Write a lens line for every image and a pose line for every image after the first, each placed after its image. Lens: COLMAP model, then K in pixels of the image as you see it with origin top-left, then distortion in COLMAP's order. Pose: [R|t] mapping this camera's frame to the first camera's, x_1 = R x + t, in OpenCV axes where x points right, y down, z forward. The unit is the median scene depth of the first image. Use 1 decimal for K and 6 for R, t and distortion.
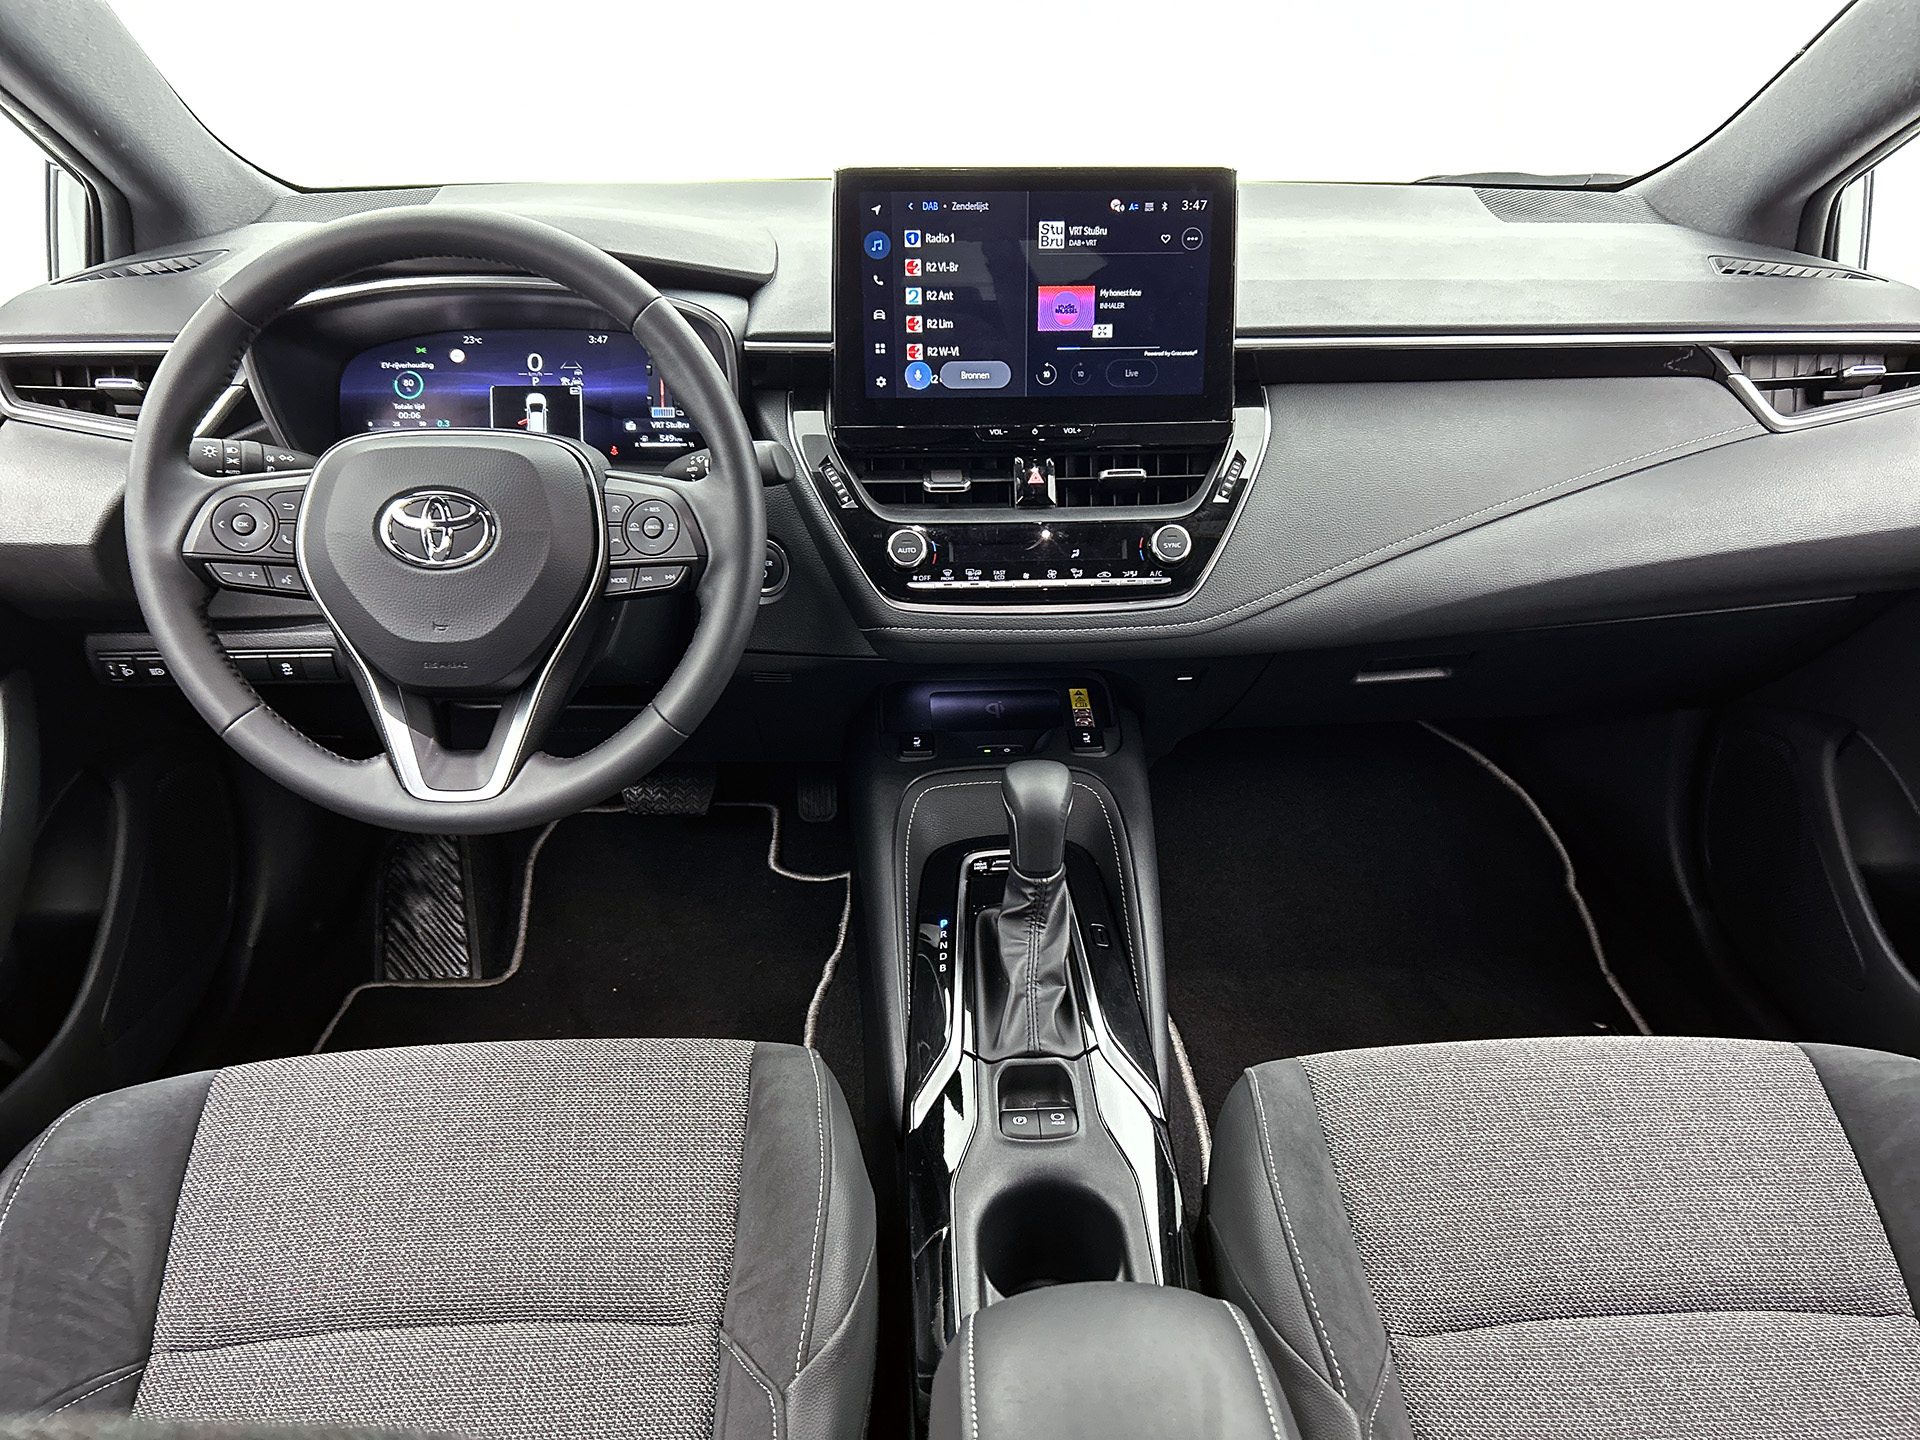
lens RADIAL K [[1437.9, 0, 976.2], [0, 1437.9, 731.7], [0, 0, 1]] dist [-0.006526, -0.008467]
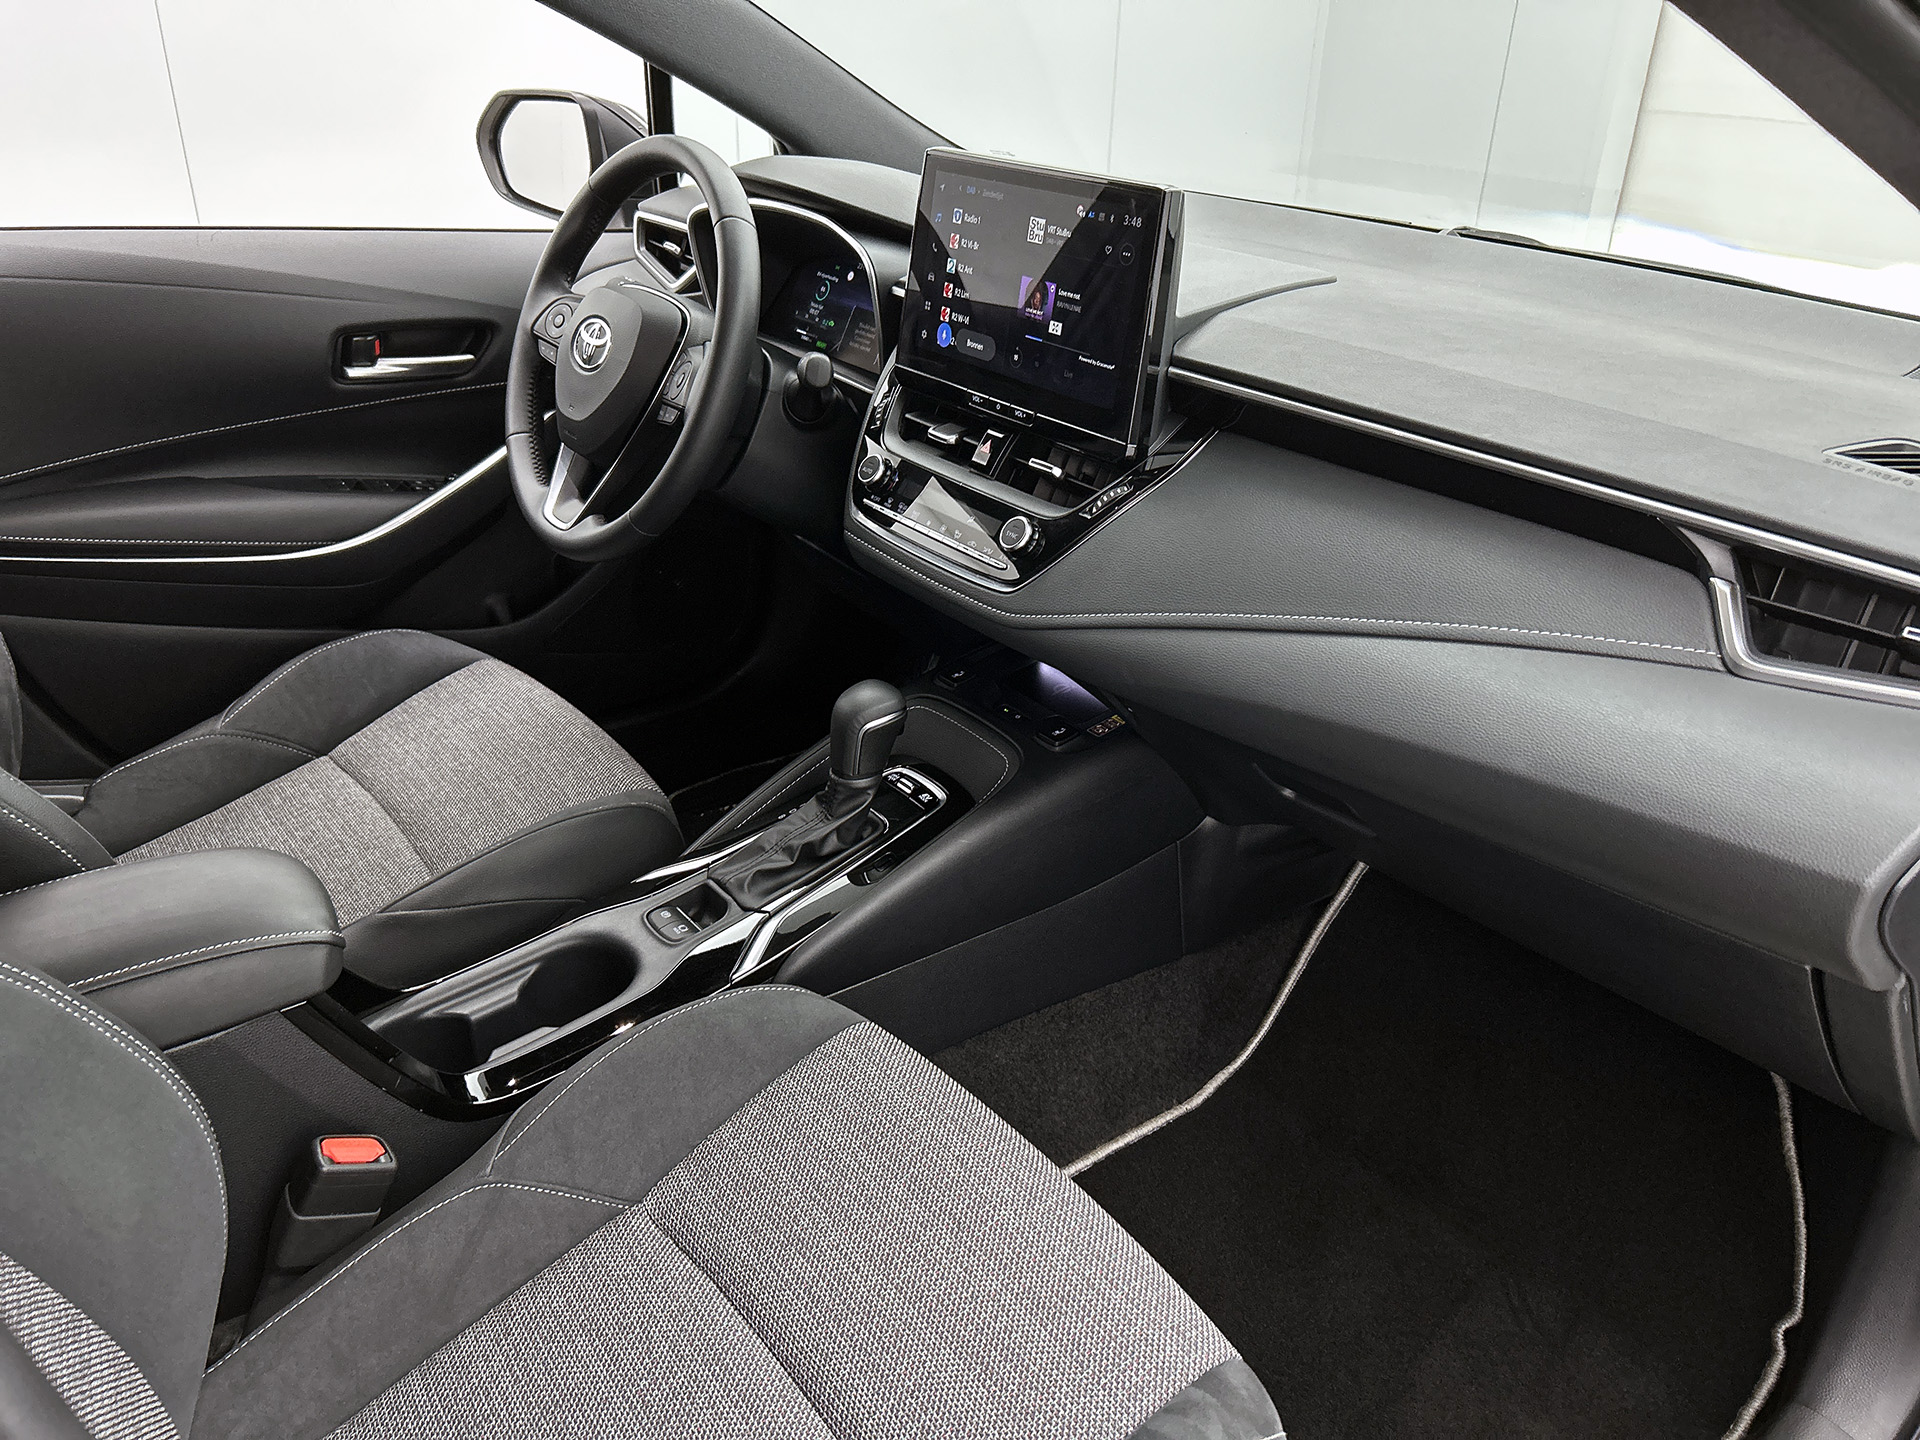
lens RADIAL K [[1437.9, 0, 969.4], [0, 1437.9, 720.3], [0, 0, 1]] dist [-0.006526, -0.008467]
pose [[0.575773, 0.382619, -0.722557, 0.945689], [-0.419008, 0.896955, 0.141080, -0.145911], [0.702081, 0.221527, 0.676763, 0.313157]]
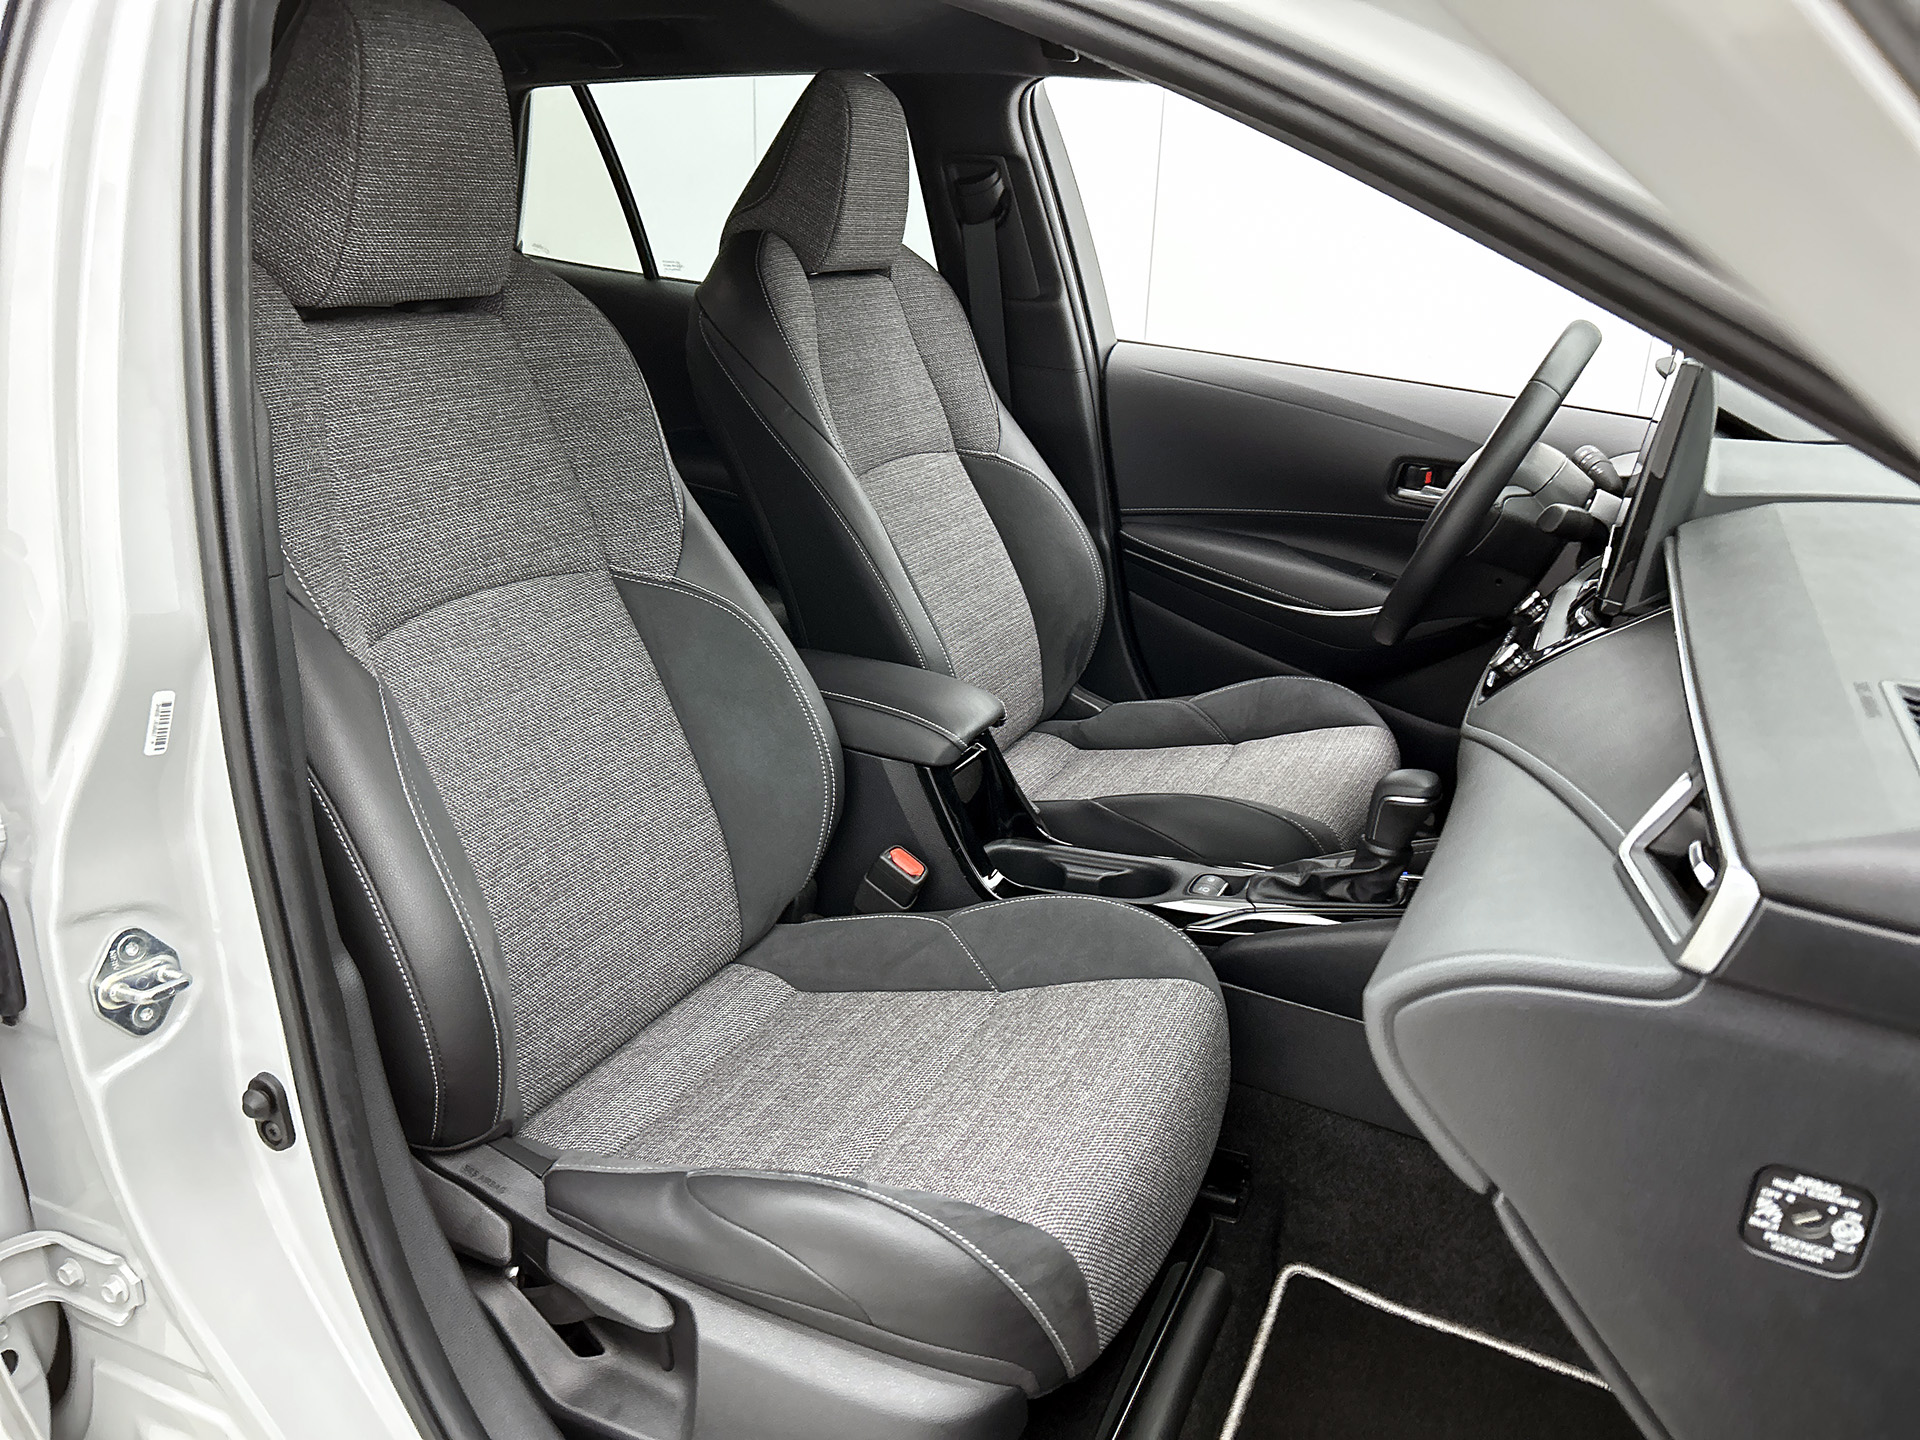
lens RADIAL K [[1437.9, 0, 964.8], [0, 1437.9, 717.9], [0, 0, 1]] dist [-0.006526, -0.008467]
pose [[-0.482762, 0.281630, -0.829232, 1.309327], [-0.446366, 0.735524, 0.509669, -0.487060], [0.753458, 0.616189, -0.229373, 0.985527]]
